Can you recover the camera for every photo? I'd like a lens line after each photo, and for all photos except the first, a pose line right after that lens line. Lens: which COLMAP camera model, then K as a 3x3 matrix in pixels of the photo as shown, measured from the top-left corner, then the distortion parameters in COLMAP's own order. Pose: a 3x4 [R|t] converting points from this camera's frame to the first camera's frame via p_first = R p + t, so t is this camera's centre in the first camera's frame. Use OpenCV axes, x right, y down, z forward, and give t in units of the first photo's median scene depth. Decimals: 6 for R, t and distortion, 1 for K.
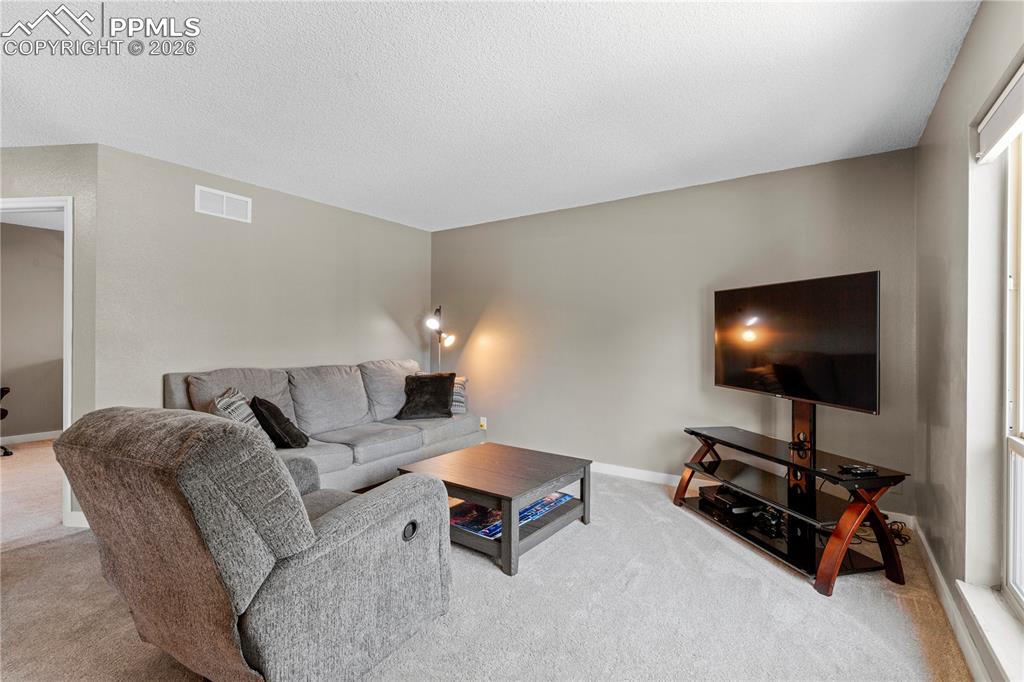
lens RADIAL K [[460.8, 0, 516.0], [0, 460.8, 342.3], [0, 0, 1]] dist [-0.002304, -0.000772]
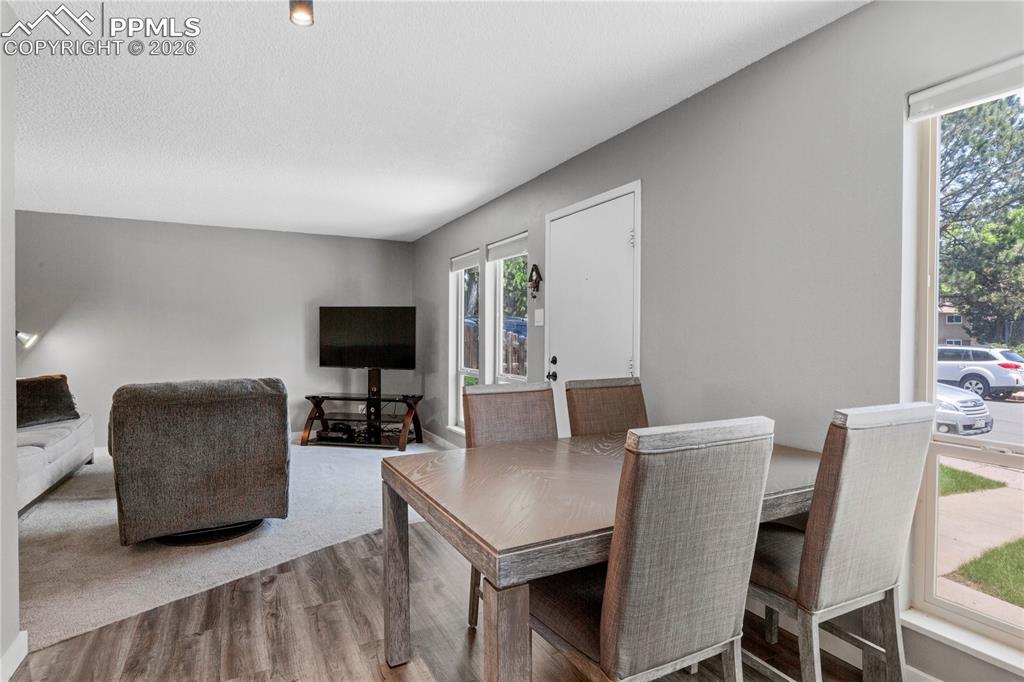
lens RADIAL K [[538.6, 0, 516.1], [0, 538.6, 338.5], [0, 0, 1]] dist [-0.006708, 0.000111]
pose [[0.453494, -0.016452, 0.891108, -1.018488], [0.014825, 0.999831, 0.010914, -0.013100], [-0.891136, 0.008261, 0.453661, -0.485452]]
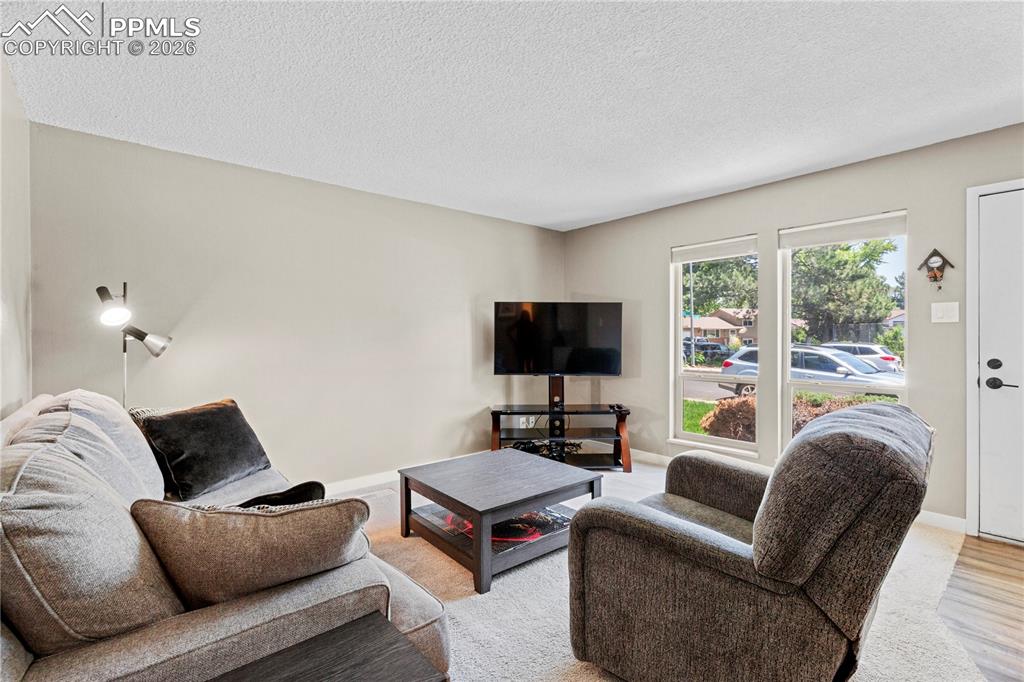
lens RADIAL K [[460.8, 0, 515.7], [0, 460.8, 334.2], [0, 0, 1]] dist [-0.002304, -0.000772]
pose [[0.238551, -0.006990, 0.971105, -0.930863], [0.018546, 0.999825, 0.002641, -0.024034], [-0.970953, 0.017380, 0.238639, 0.720052]]
